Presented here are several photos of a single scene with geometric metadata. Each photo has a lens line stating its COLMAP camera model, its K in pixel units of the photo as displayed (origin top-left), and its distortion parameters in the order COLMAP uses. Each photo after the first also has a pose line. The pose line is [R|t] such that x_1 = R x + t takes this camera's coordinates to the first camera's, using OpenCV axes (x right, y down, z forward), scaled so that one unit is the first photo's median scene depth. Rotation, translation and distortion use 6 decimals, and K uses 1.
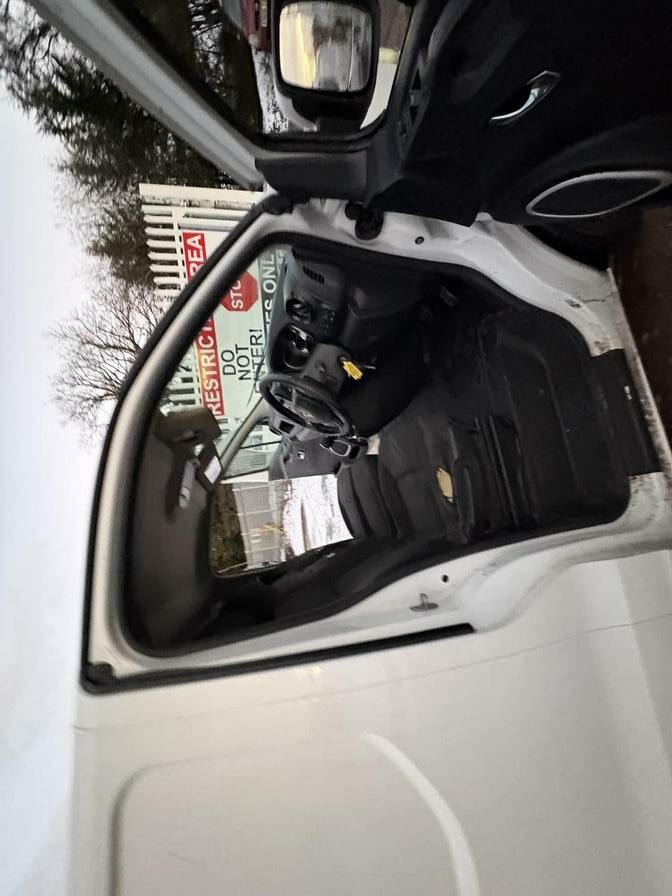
lens RADIAL K [[355.3, 0, 335.9], [0, 355.3, 444.0], [0, 0, 1]] dist [0.001964, 0.000213]
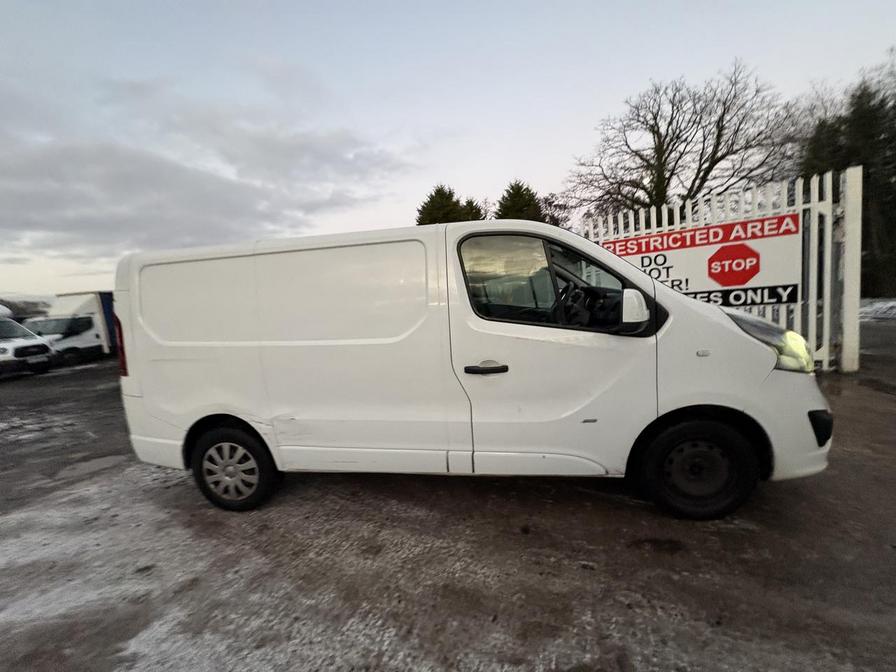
lens RADIAL K [[355.3, 0, 448.0], [0, 355.3, 336.9], [0, 0, 1]] dist [0.001964, 0.000213]
pose [[-0.088798, 0.993524, -0.070889, 0.076383], [-0.920199, -0.054587, 0.387626, -0.078900], [0.381246, 0.099653, 0.919087, -0.263409]]
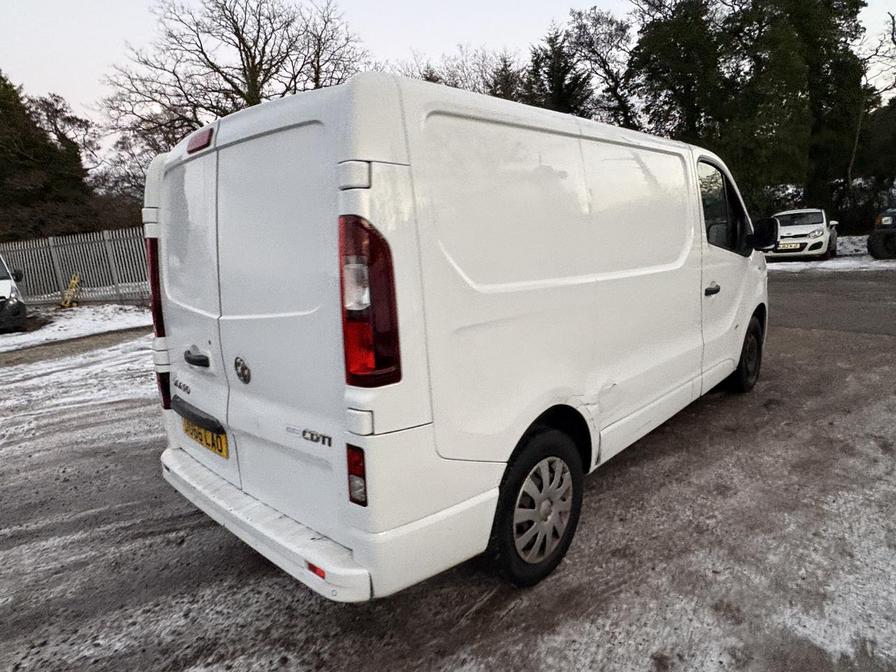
lens RADIAL K [[531.3, 0, 450.8], [0, 531.3, 337.7], [0, 0, 1]] dist [0.004854, 0.001123]
pose [[0.133047, 0.989620, -0.054325, 0.135066], [-0.843931, 0.084378, -0.529774, 0.716530], [-0.519691, 0.116331, 0.846397, -0.241908]]
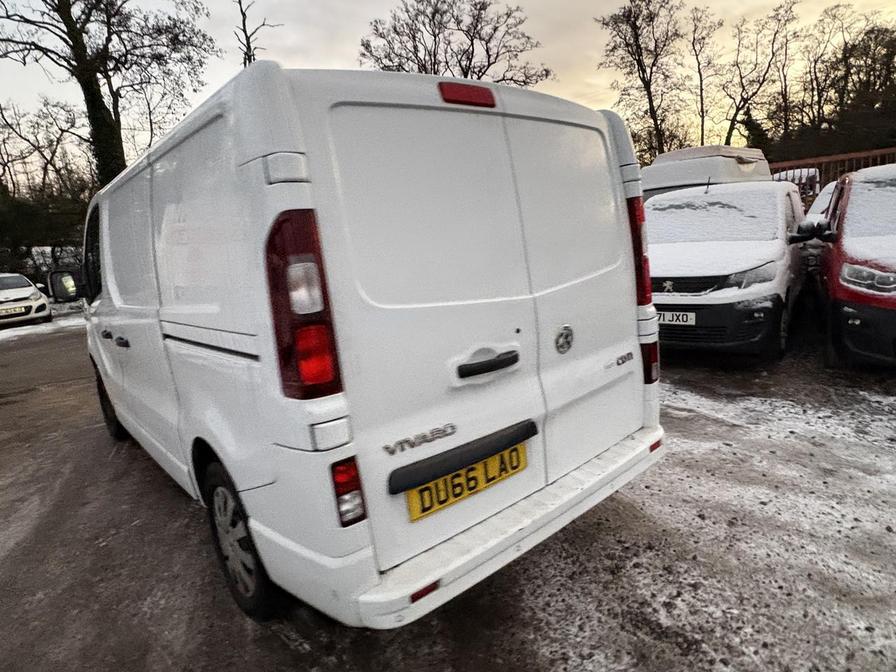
lens RADIAL K [[531.3, 0, 450.8], [0, 531.3, 337.7], [0, 0, 1]] dist [0.004854, 0.001123]
pose [[0.333016, 0.916611, 0.221187, -0.006849], [0.436888, 0.057885, -0.897651, 0.971233], [-0.835601, 0.395566, -0.381180, 0.436411]]
